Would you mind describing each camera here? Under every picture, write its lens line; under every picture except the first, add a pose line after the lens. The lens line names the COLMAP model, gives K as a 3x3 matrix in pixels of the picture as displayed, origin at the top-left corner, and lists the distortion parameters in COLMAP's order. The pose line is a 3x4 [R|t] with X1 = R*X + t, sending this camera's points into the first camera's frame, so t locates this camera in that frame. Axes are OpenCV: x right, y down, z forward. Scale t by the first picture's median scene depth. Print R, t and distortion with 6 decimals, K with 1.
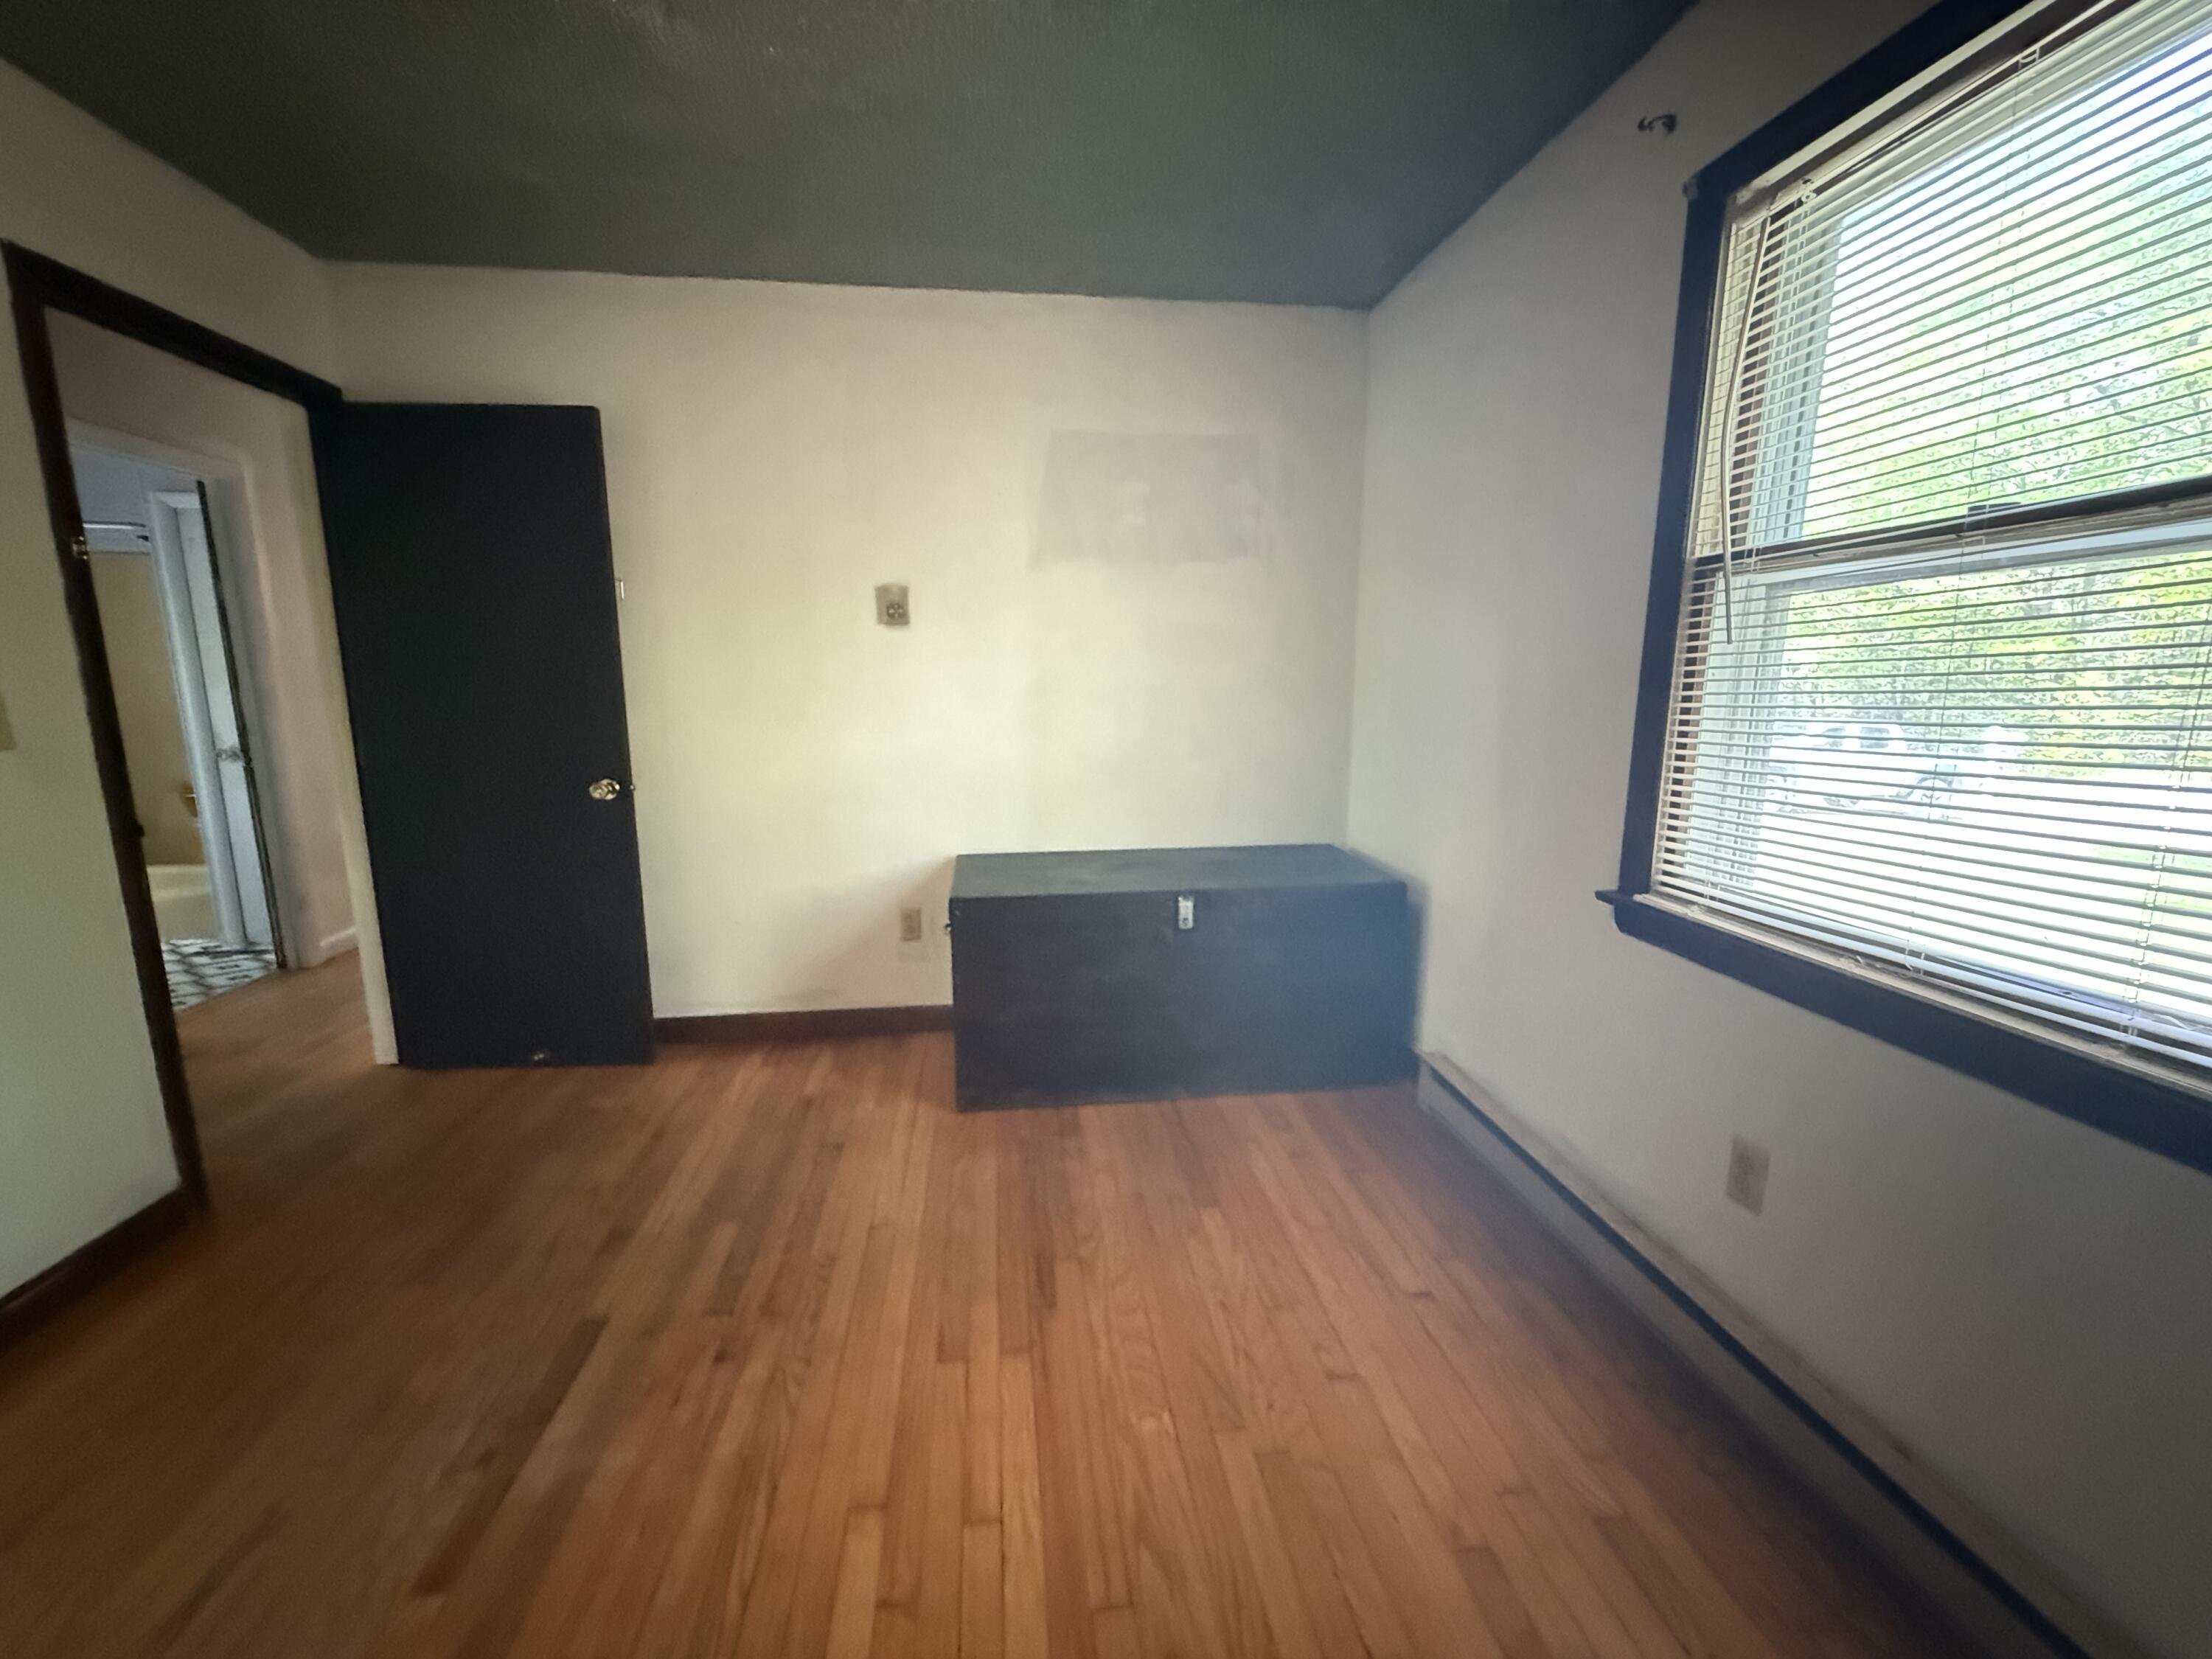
lens RADIAL K [[882.9, 0, 1082.8], [0, 882.9, 835.3], [0, 0, 1]] dist [0.001777, -0.000068]
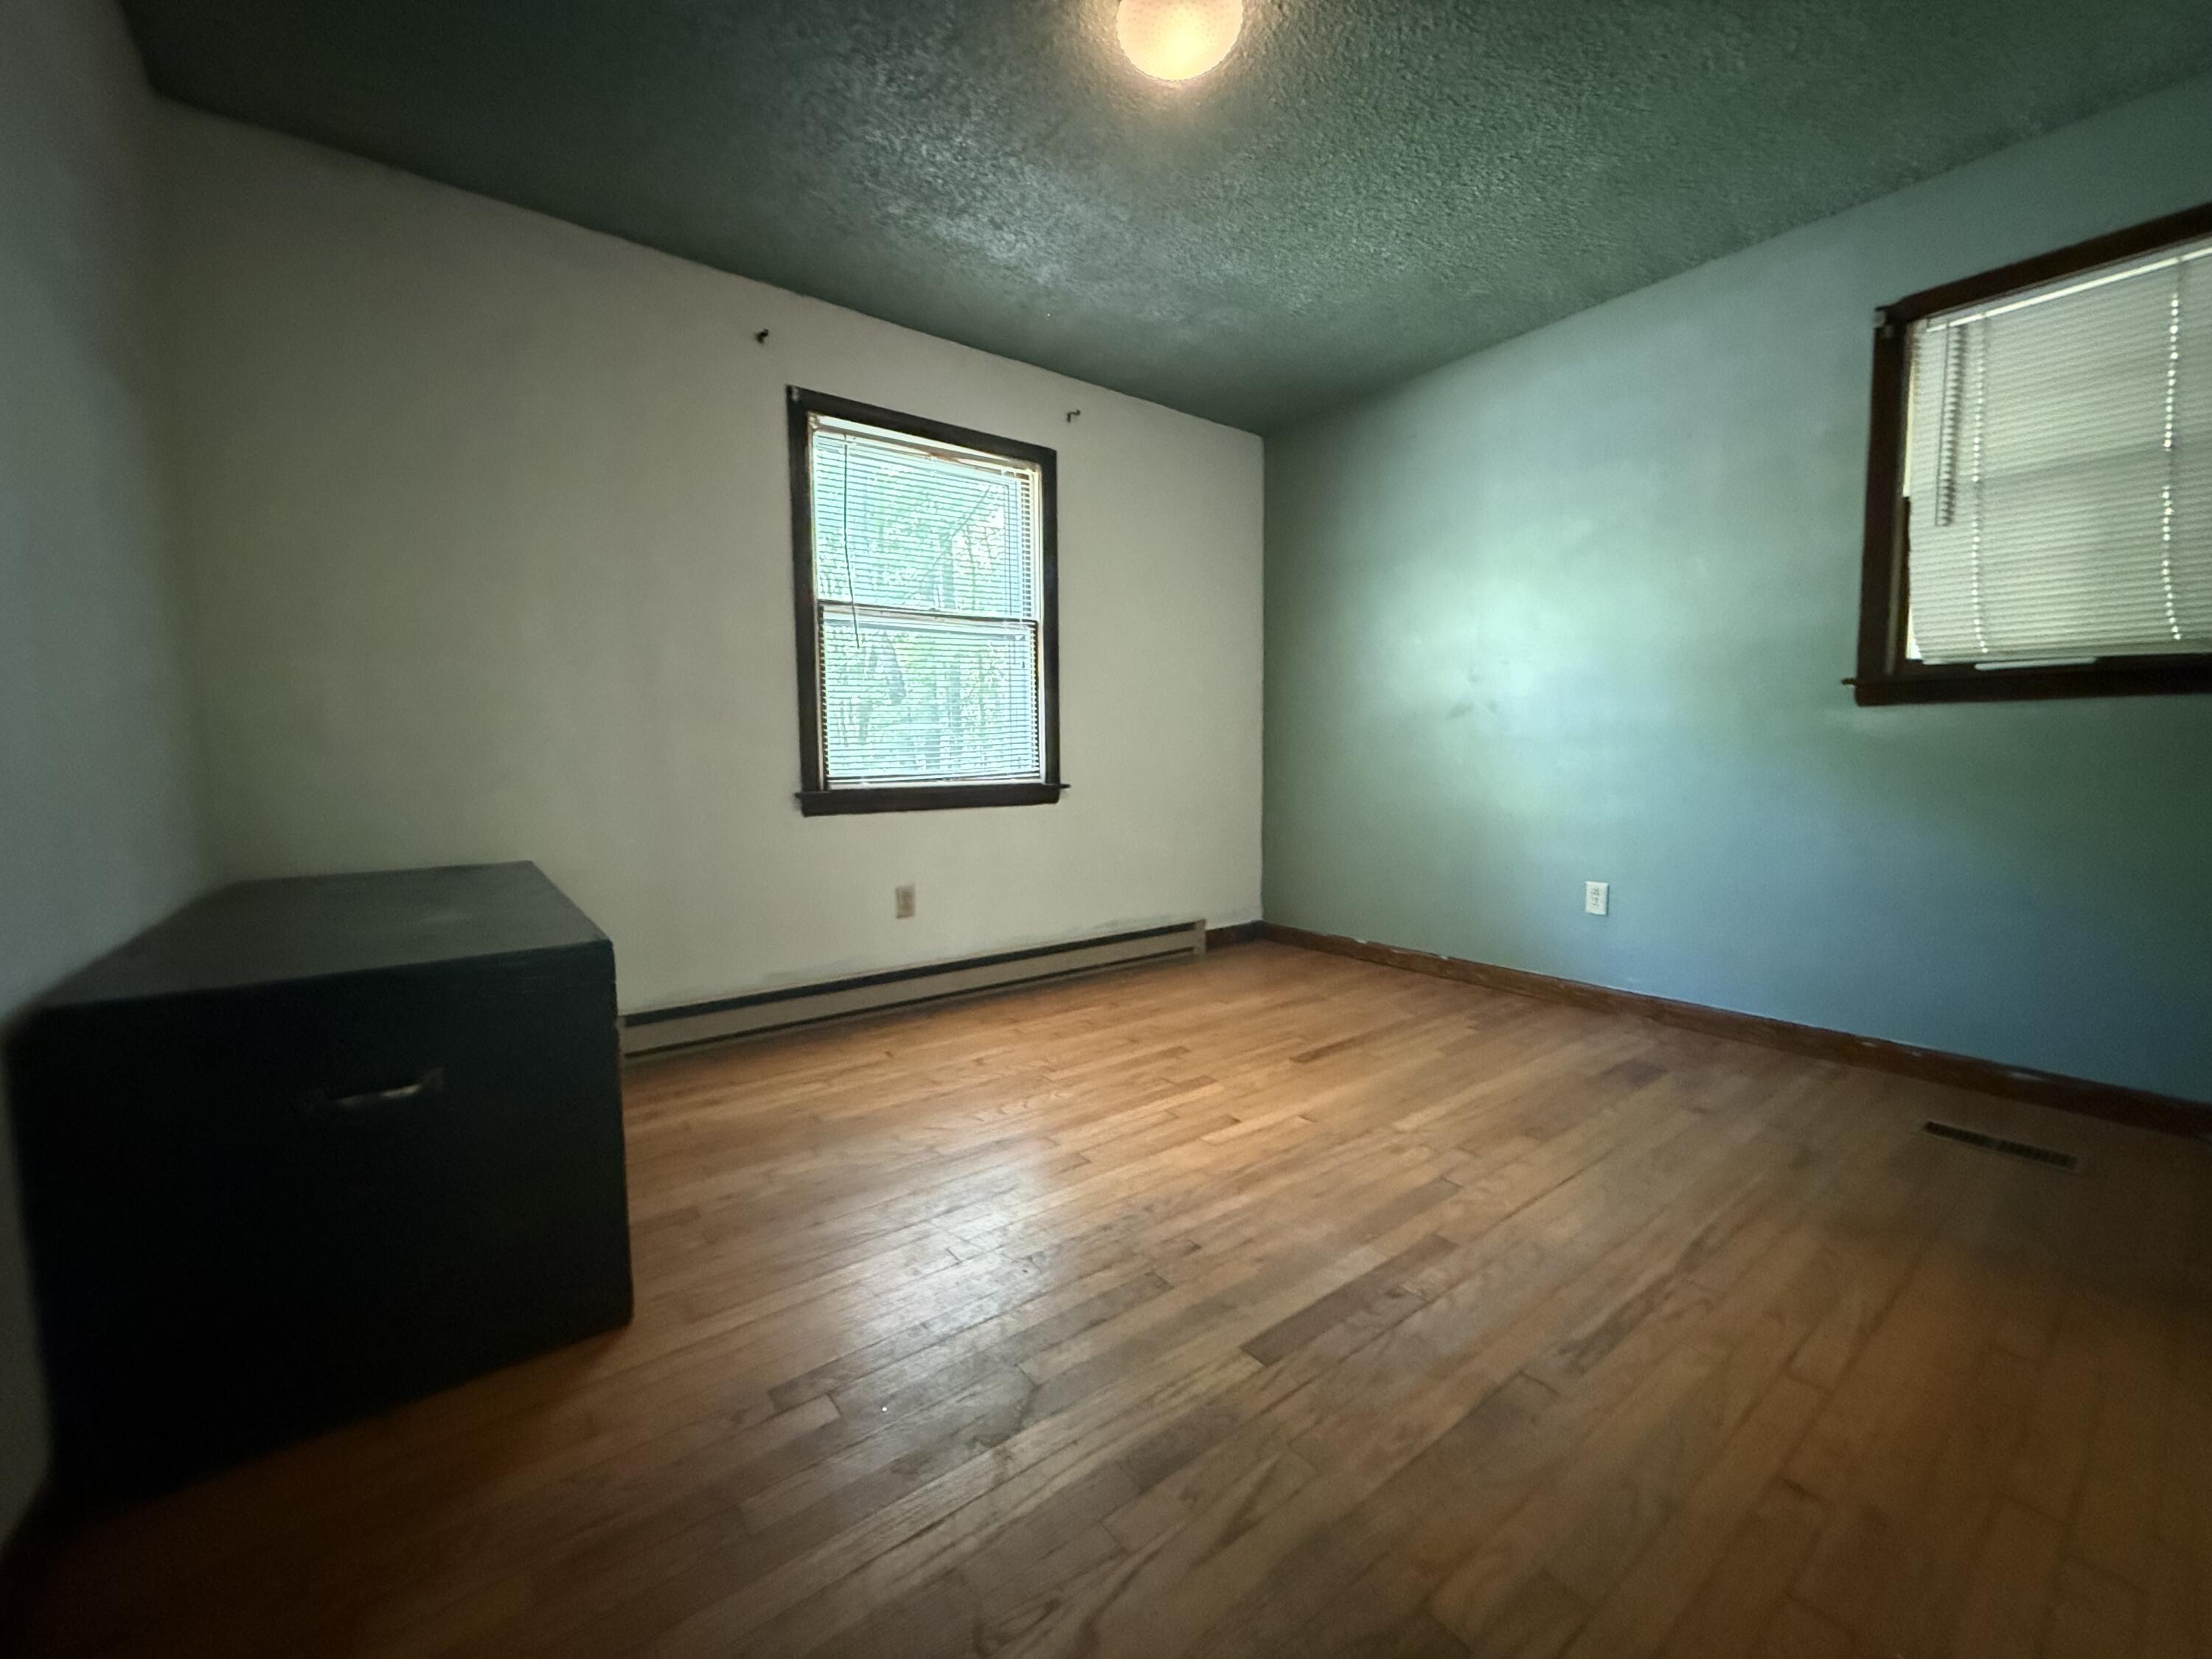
lens RADIAL K [[882.9, 0, 1088.9], [0, 882.9, 825.8], [0, 0, 1]] dist [0.001777, -0.000068]
pose [[-0.507405, -0.058670, 0.859708, -1.274404], [0.142306, 0.978275, 0.150752, -0.056327], [-0.849876, 0.198834, -0.488033, 1.603590]]
